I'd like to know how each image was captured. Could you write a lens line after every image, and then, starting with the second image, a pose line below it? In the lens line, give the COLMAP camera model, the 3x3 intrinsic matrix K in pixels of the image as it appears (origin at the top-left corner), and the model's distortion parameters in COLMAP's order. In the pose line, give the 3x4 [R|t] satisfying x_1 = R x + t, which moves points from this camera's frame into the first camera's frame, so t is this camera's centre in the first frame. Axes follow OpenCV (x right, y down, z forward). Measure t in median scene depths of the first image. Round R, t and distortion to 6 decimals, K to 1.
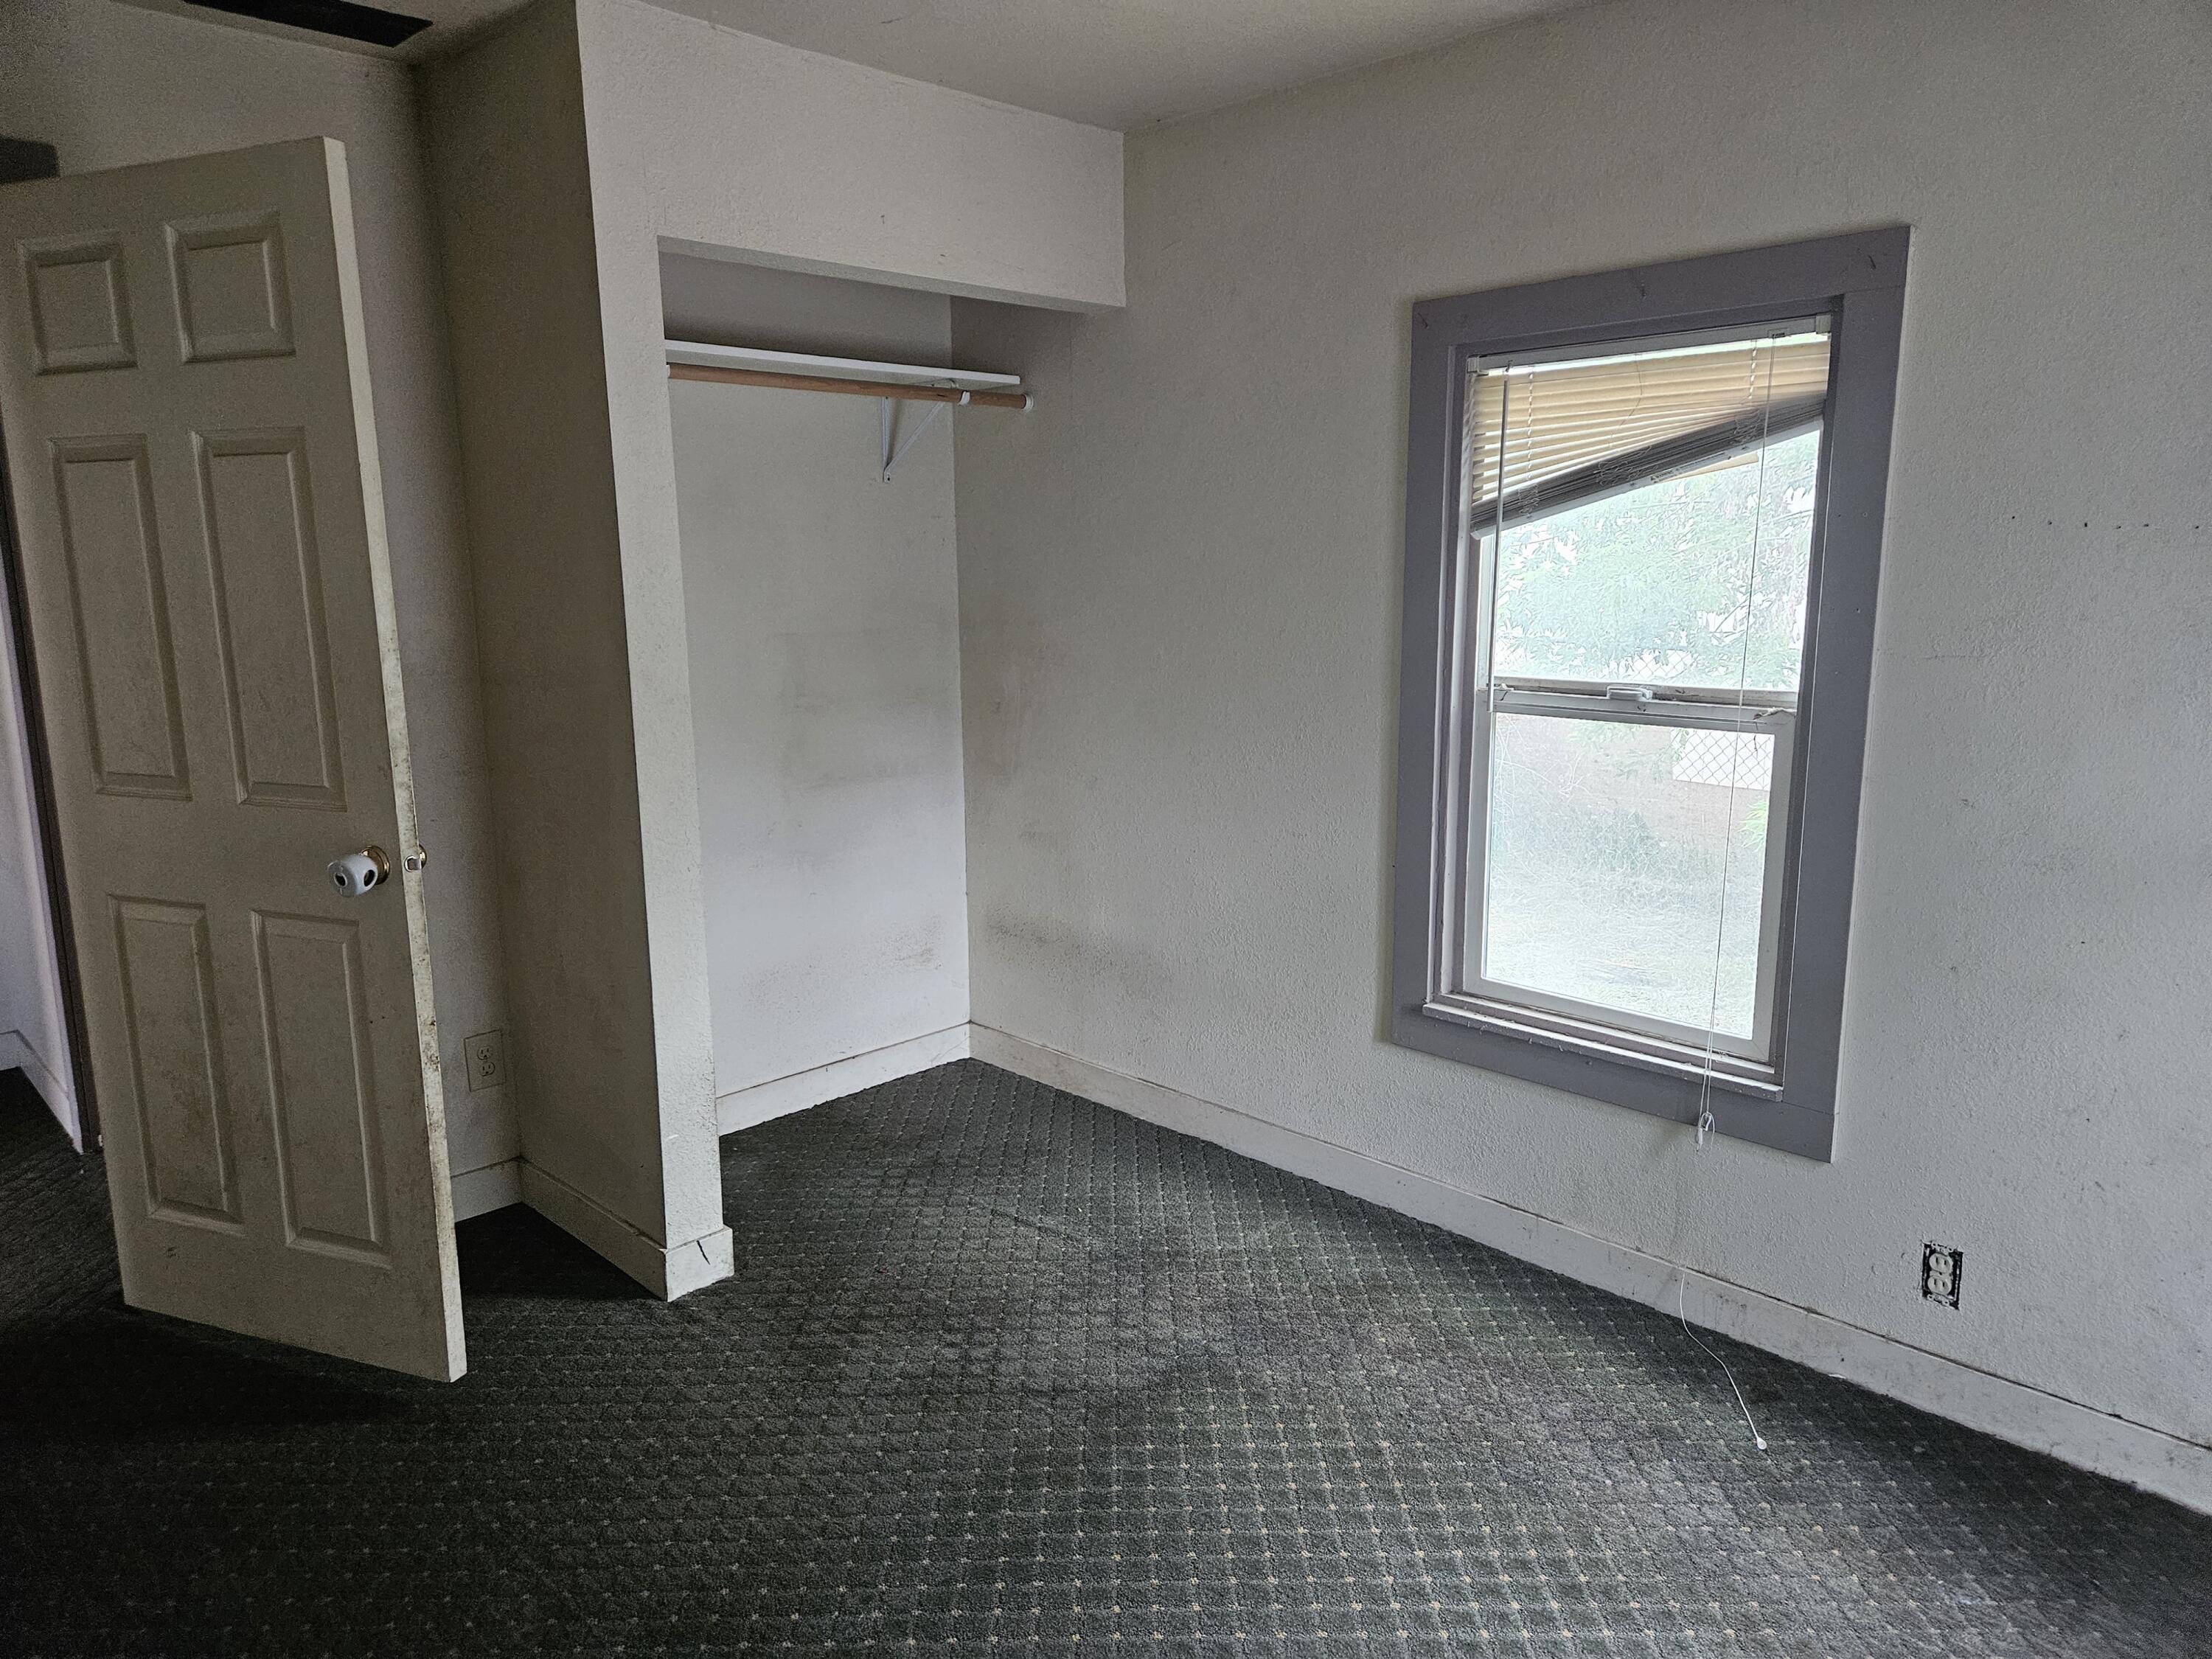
lens RADIAL K [[1459.7, 0, 1064.4], [0, 1459.7, 813.5], [0, 0, 1]] dist [0.004732, -0.000089]
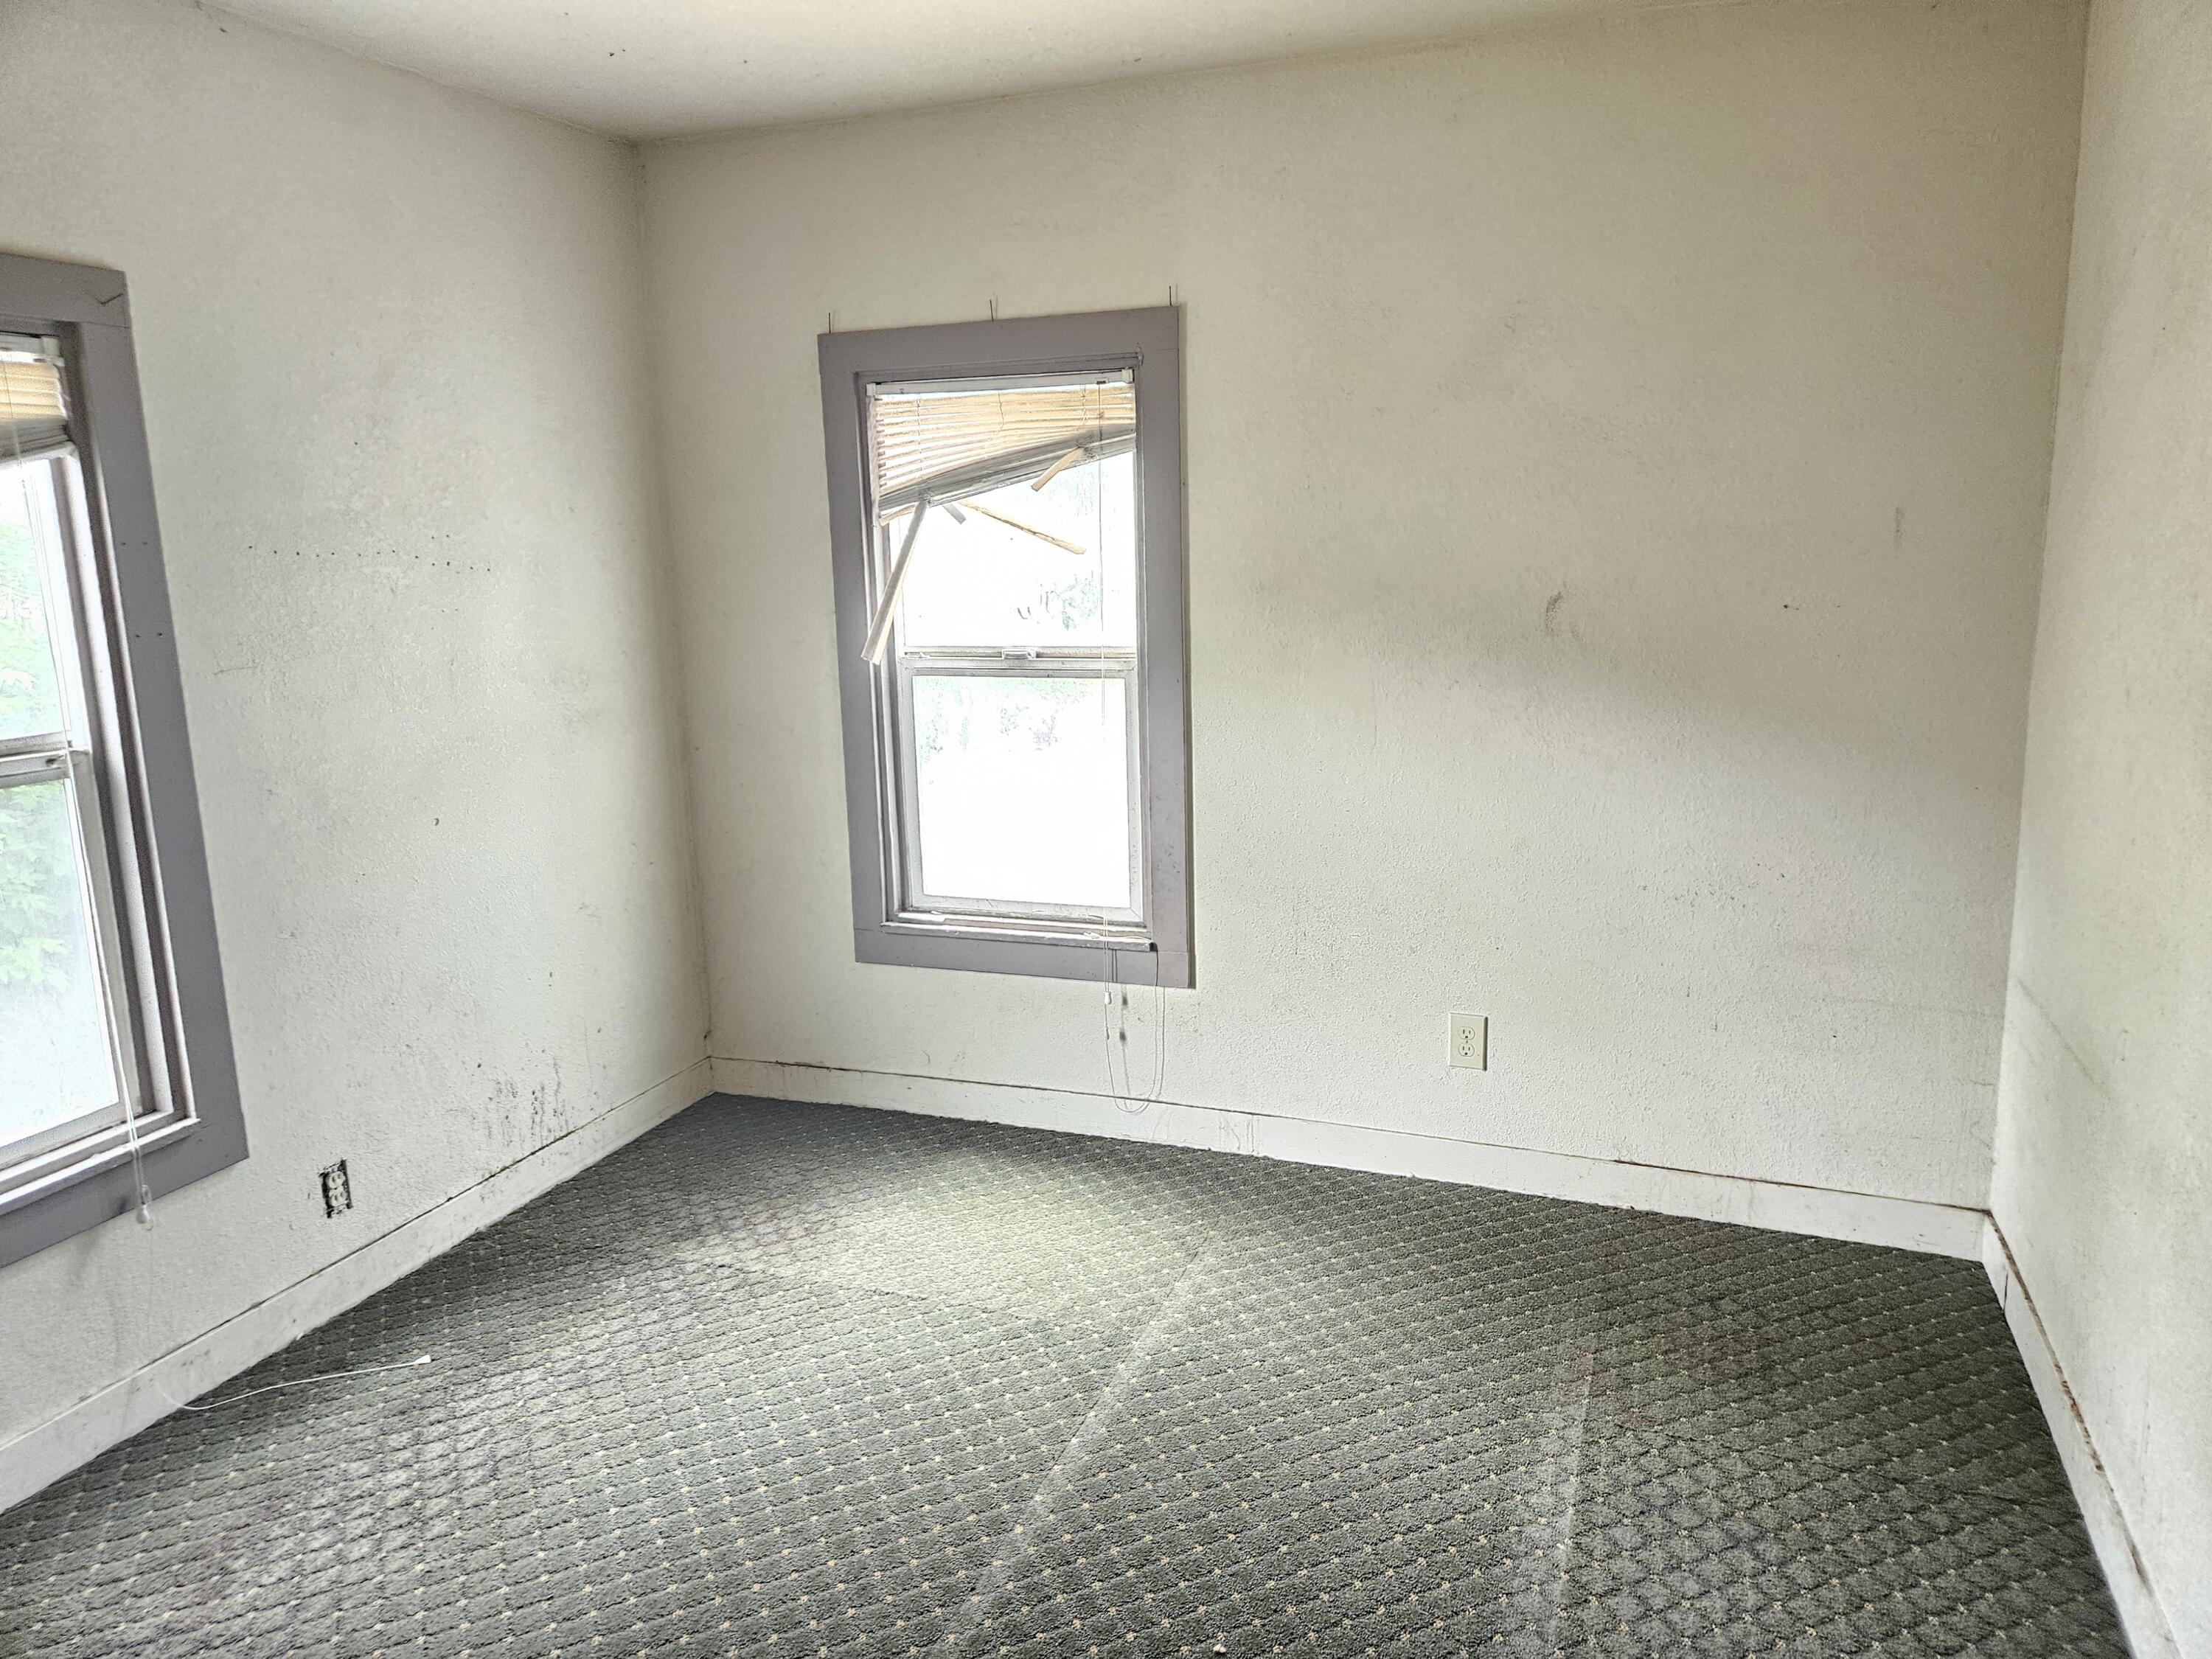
lens RADIAL K [[1459.7, 0, 1064.4], [0, 1459.7, 813.5], [0, 0, 1]] dist [0.004732, -0.000089]
pose [[-0.413449, -0.137393, 0.900102, -0.659091], [0.198280, 0.951240, 0.236277, -0.133986], [-0.888676, 0.276161, -0.366047, 0.824602]]
